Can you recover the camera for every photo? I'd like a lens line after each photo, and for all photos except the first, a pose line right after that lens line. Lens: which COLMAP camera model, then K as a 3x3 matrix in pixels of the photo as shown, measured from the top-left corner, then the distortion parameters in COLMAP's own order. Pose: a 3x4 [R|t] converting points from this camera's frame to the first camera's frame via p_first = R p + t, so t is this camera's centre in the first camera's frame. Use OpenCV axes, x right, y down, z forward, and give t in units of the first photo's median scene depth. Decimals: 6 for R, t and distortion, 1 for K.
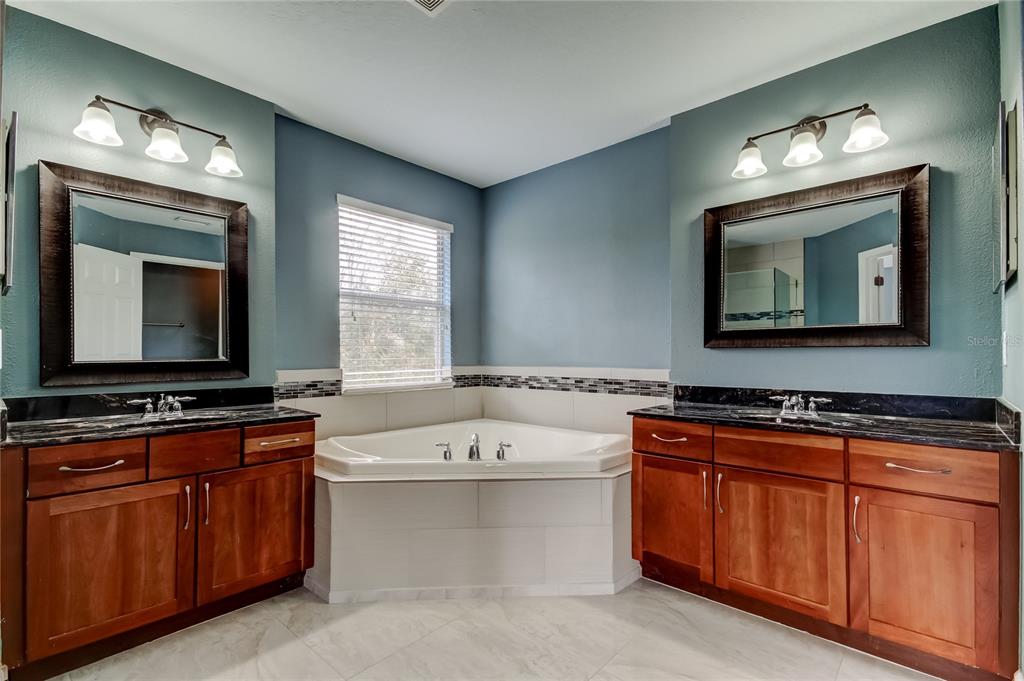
lens RADIAL K [[481.4, 0, 497.6], [0, 481.4, 354.6], [0, 0, 1]] dist [0.010009, 0.000413]
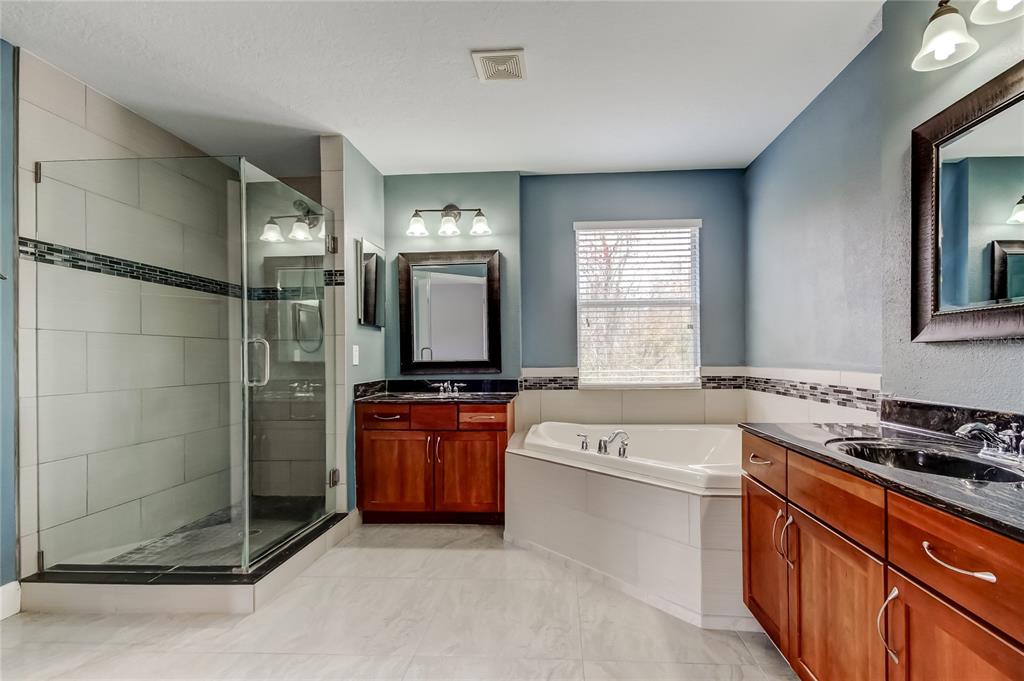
lens RADIAL K [[479.2, 0, 513.6], [0, 479.2, 359.5], [0, 0, 1]] dist [0.001198, 0.000429]
pose [[0.607864, -0.000076, -0.794041, 0.682396], [0.009956, 0.999922, 0.007527, -0.001144], [0.793979, -0.012481, 0.607817, 0.193887]]
